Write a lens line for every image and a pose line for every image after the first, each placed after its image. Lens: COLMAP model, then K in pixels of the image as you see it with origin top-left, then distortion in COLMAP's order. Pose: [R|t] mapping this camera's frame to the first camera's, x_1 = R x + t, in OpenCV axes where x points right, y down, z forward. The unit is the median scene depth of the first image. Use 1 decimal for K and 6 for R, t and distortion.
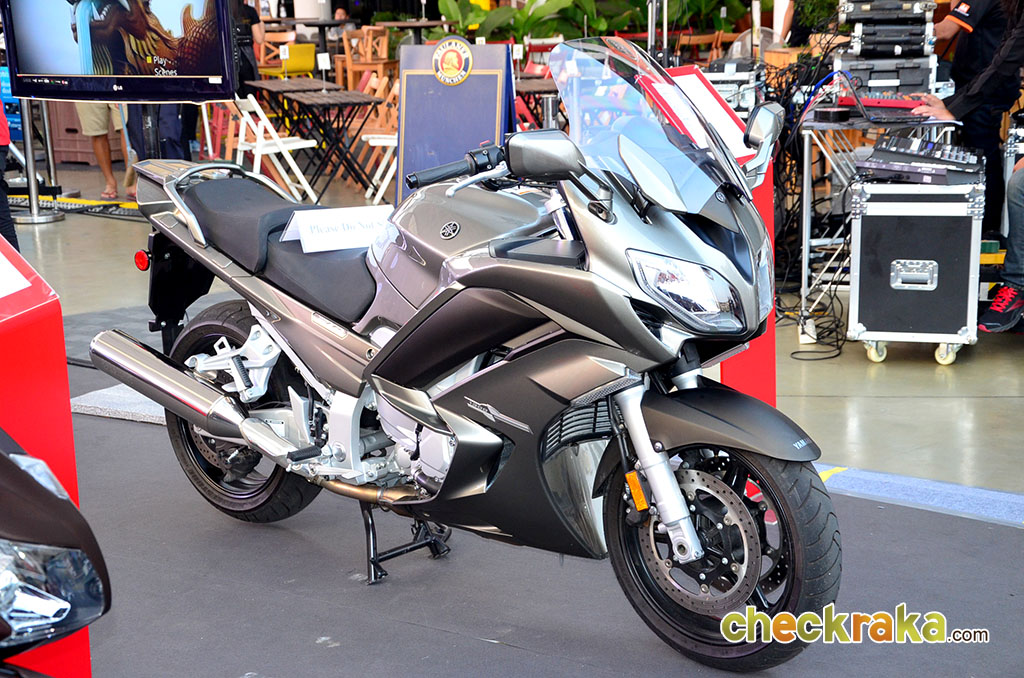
lens RADIAL K [[1704.9, 0, 514.0], [0, 1704.9, 335.4], [0, 0, 1]] dist [0.262106, 0.000000]
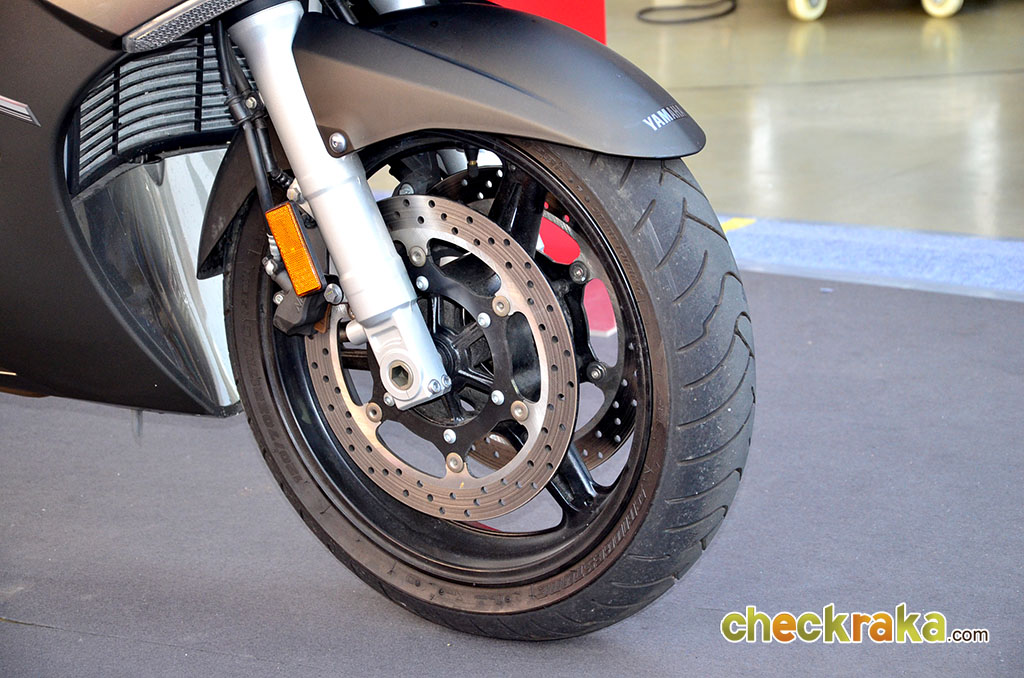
lens RADIAL K [[3096.3, 0, 512.0], [0, 3096.3, 340.6], [0, 0, 1]] dist [0.626181, 0.000000]
pose [[0.992245, -0.043833, 0.116311, 0.033549], [0.033783, 0.995634, 0.087012, 0.046494], [-0.119617, -0.082408, 0.989394, 0.208322]]
